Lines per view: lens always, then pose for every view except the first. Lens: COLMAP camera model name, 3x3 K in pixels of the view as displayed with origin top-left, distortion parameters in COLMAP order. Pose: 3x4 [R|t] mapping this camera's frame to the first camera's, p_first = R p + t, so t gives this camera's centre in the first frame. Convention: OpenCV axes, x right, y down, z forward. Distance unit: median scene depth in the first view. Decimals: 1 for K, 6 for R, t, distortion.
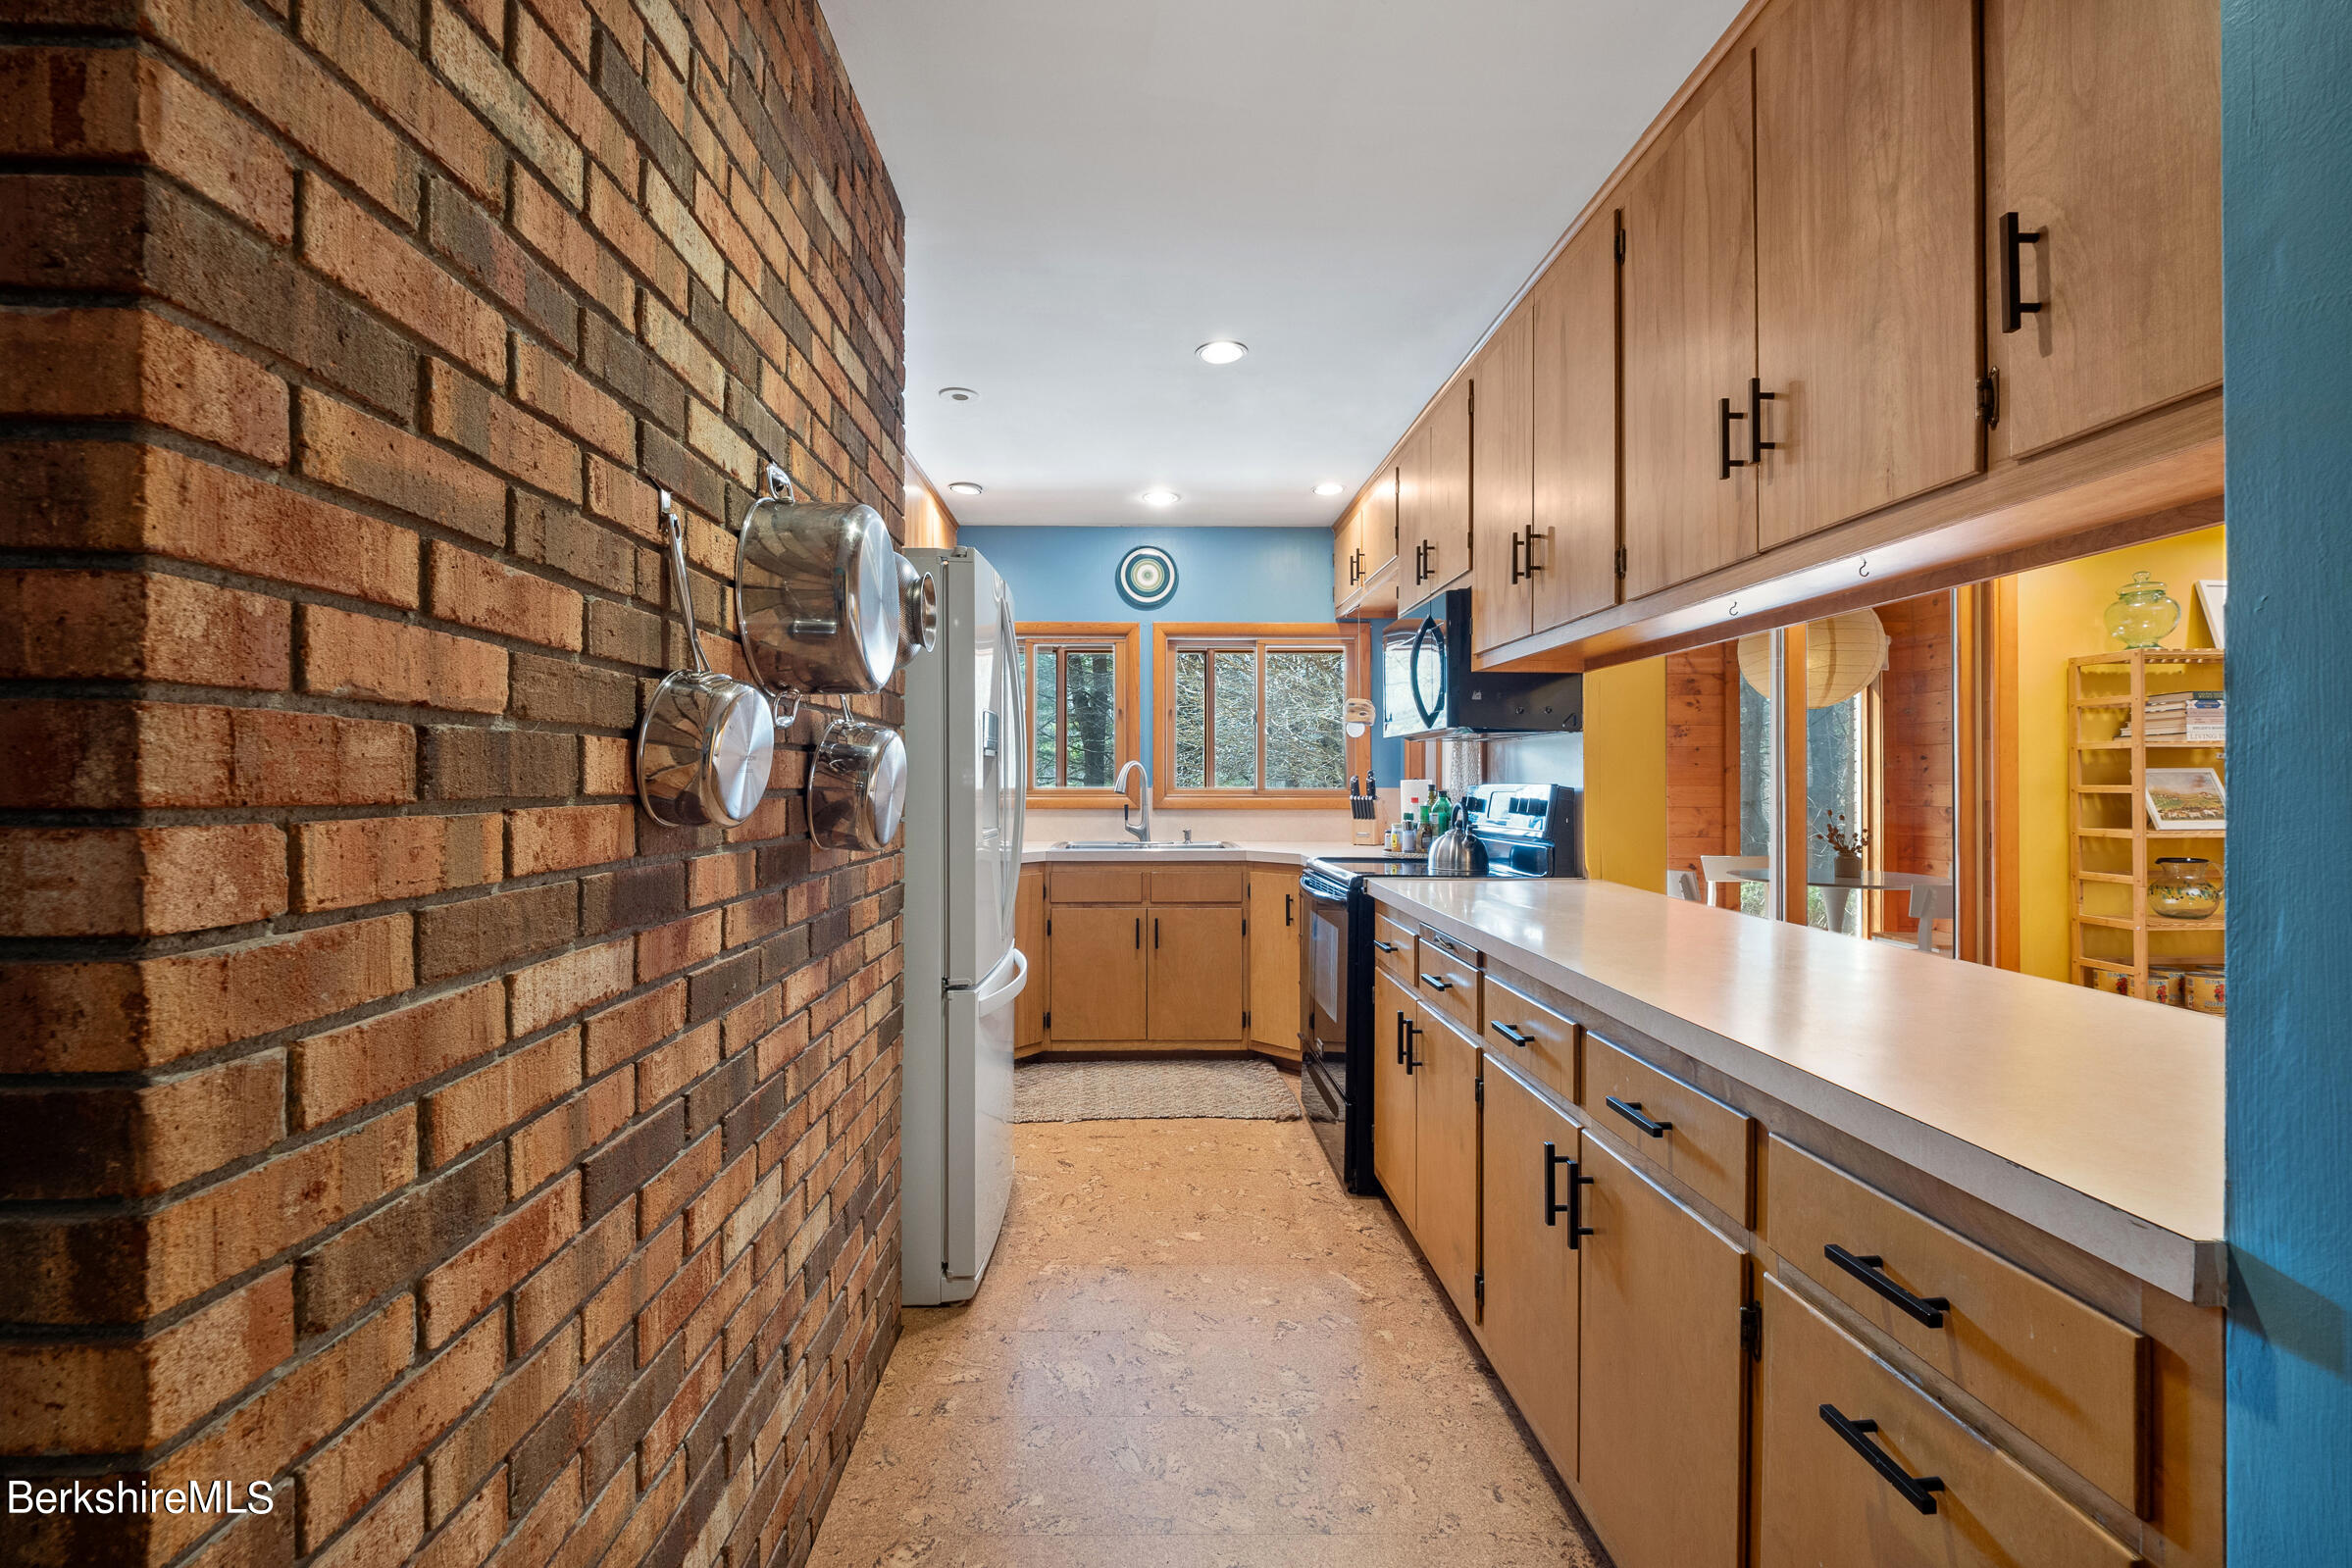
lens RADIAL K [[1002.0, 0, 1165.8], [0, 1002.0, 776.3], [0, 0, 1]] dist [-0.015621, -0.000240]
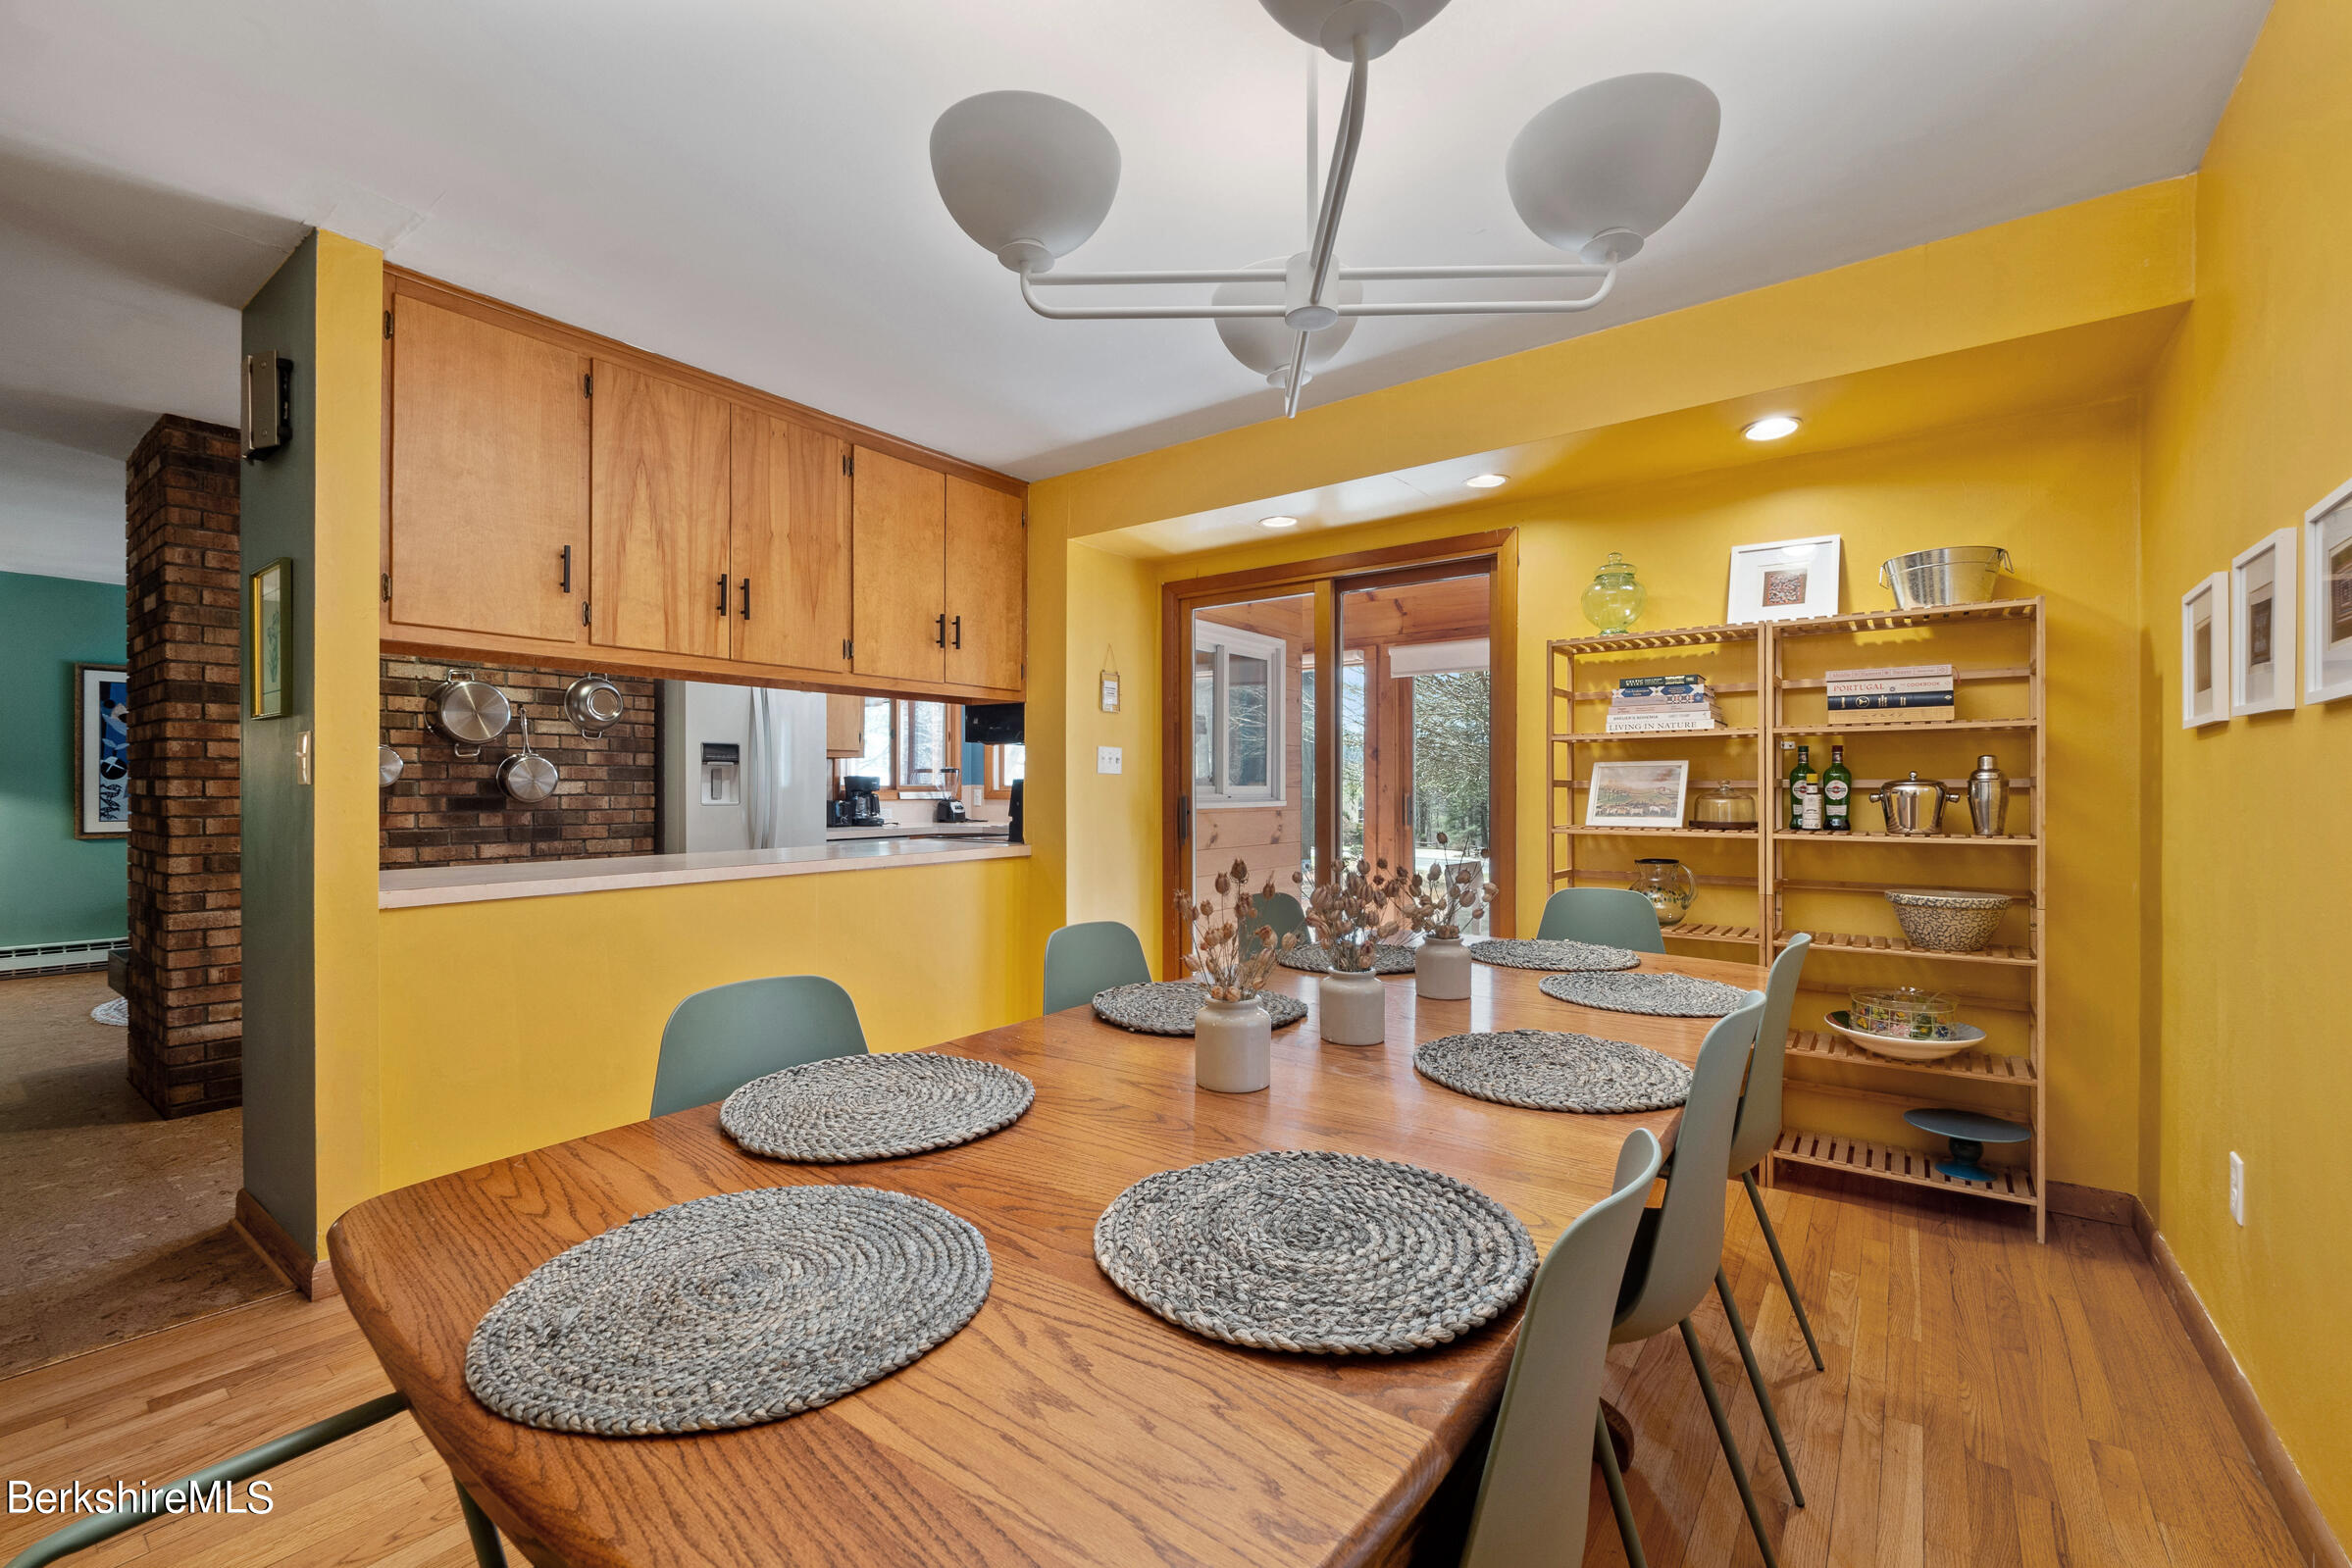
lens RADIAL K [[997.5, 0, 1190.2], [0, 997.5, 793.3], [0, 0, 1]] dist [-0.007768, -0.000978]
pose [[0.786469, 0.005084, -0.617608, 1.067070], [0.000978, 0.999955, 0.009477, 0.010723], [0.617629, -0.008058, 0.786429, 0.002789]]
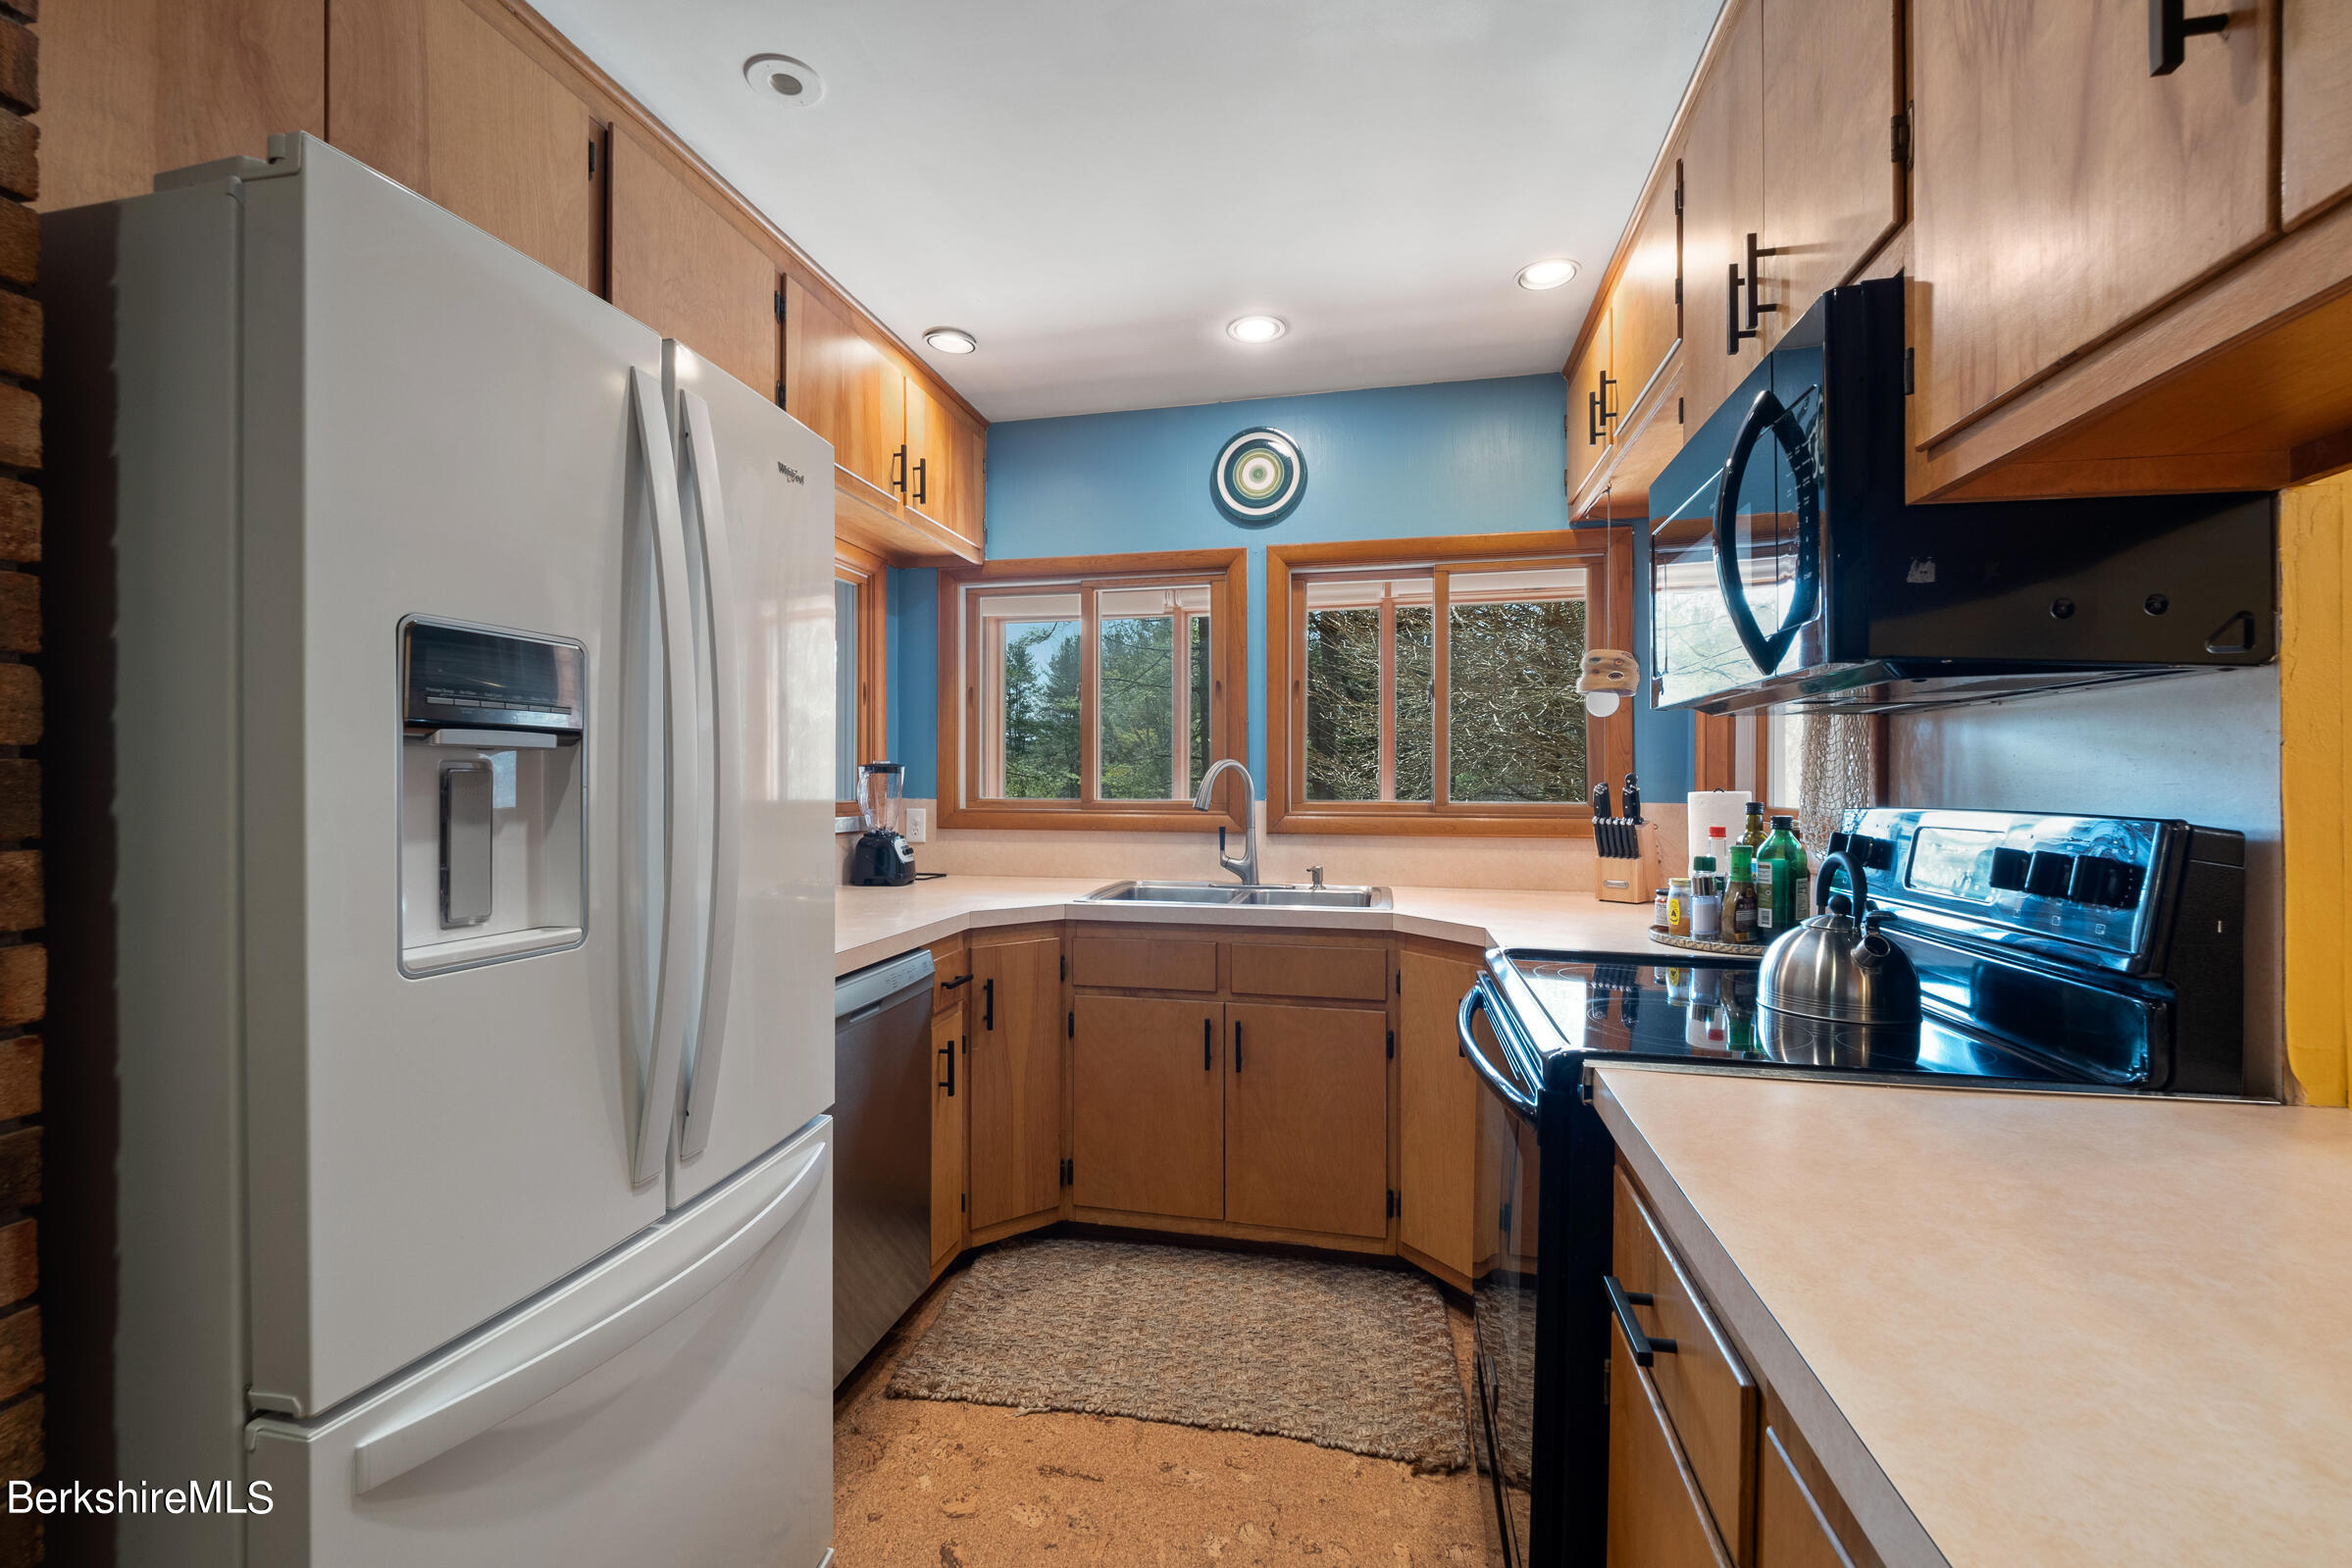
lens RADIAL K [[997.5, 0, 1159.1], [0, 997.5, 778.9], [0, 0, 1]] dist [-0.007768, -0.000978]
pose [[0.967148, 0.001255, -0.254210, 0.096073], [-0.000172, 0.999991, 0.004284, -0.005876], [0.254213, -0.004100, 0.967139, 0.411326]]
